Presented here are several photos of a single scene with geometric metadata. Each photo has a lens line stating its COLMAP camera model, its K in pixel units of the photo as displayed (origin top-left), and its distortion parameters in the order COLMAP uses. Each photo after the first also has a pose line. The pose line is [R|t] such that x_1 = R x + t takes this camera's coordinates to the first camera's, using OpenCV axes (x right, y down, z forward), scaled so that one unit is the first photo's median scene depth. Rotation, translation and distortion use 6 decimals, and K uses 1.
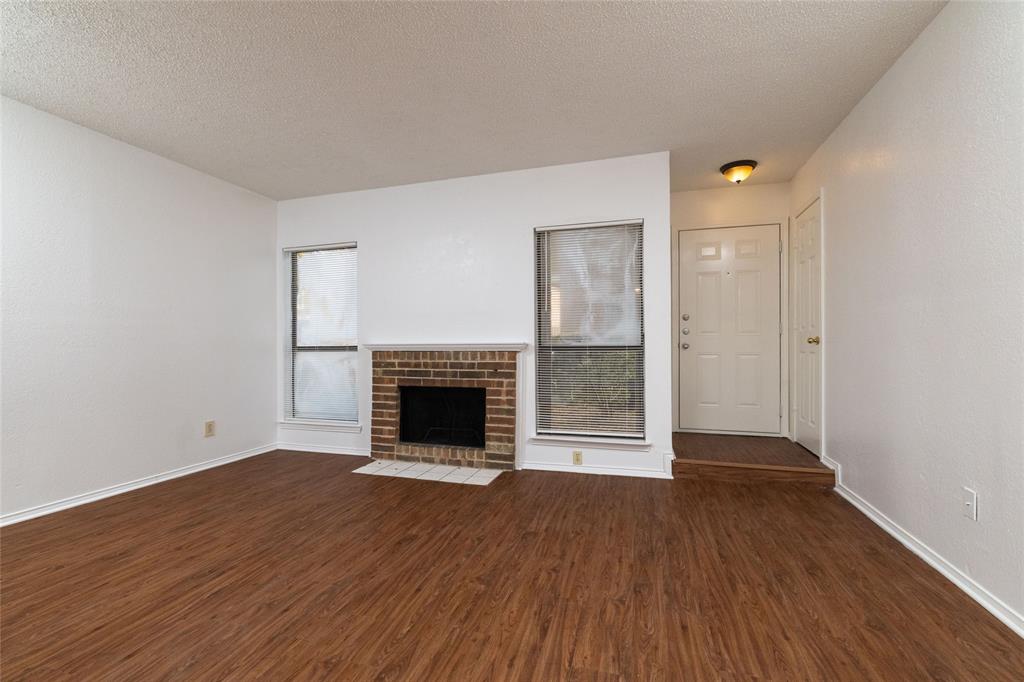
lens RADIAL K [[440.8, 0, 508.5], [0, 440.8, 345.4], [0, 0, 1]] dist [0.000097, 0.000885]
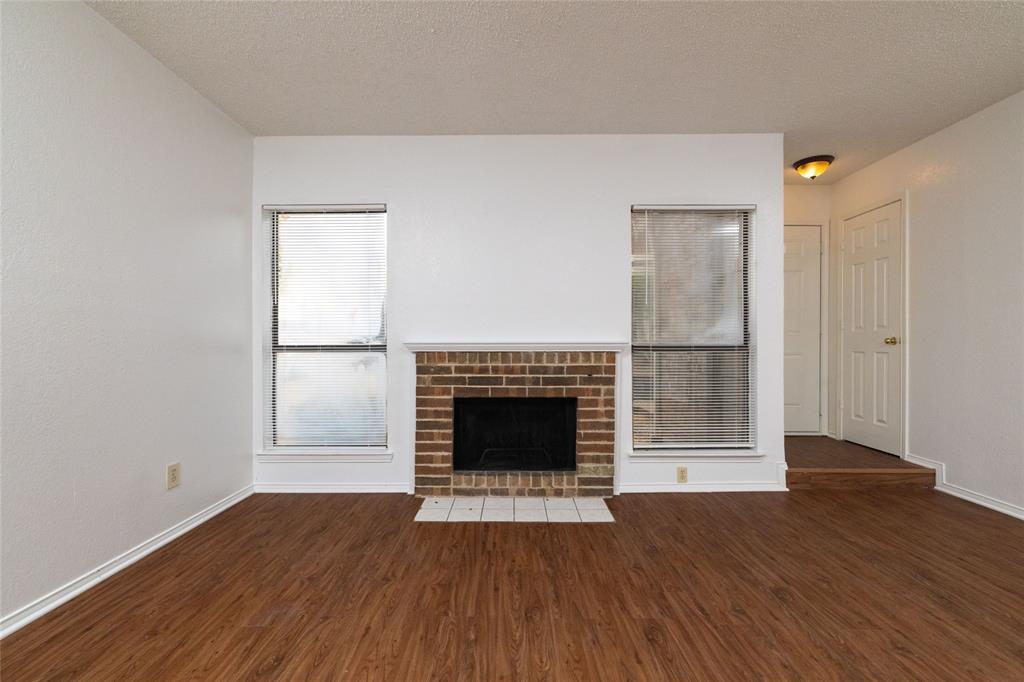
lens RADIAL K [[440.8, 0, 509.3], [0, 440.8, 344.7], [0, 0, 1]] dist [0.000097, 0.000885]
pose [[0.957375, 0.002730, 0.288834, -0.413019], [-0.003193, 0.999994, 0.001130, -0.000708], [-0.288829, -0.002004, 0.957379, 0.266641]]
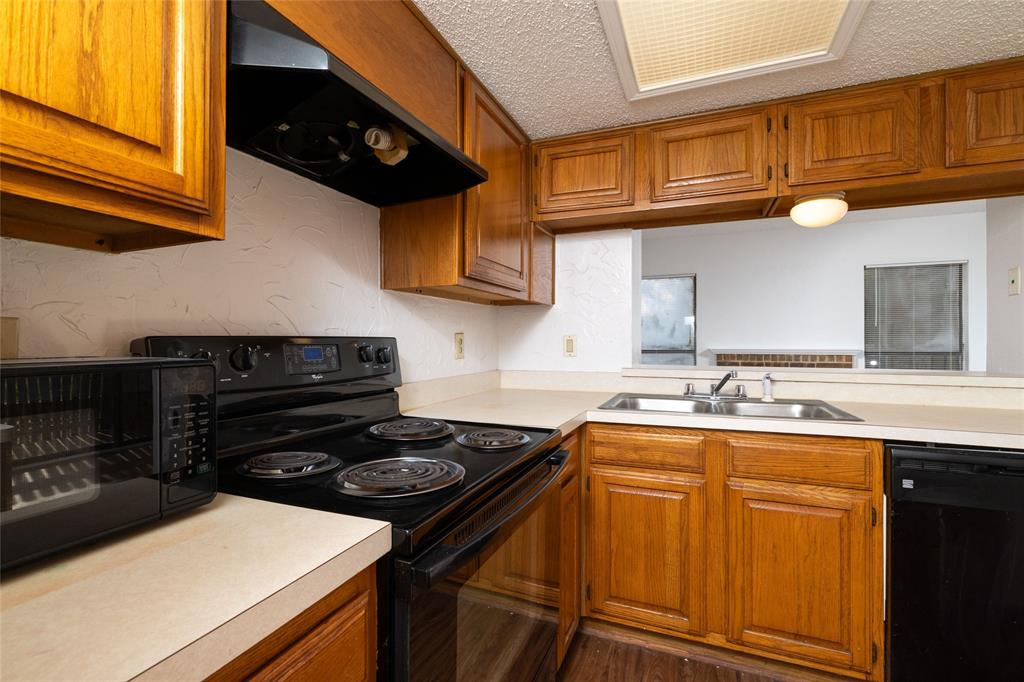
lens RADIAL K [[440.8, 0, 487.8], [0, 440.8, 338.6], [0, 0, 1]] dist [0.000097, 0.000885]
pose [[0.990411, 0.004730, -0.138072, -0.918544], [-0.007279, 0.999812, -0.017961, -0.005752], [0.137961, 0.018794, 0.990259, -0.516887]]
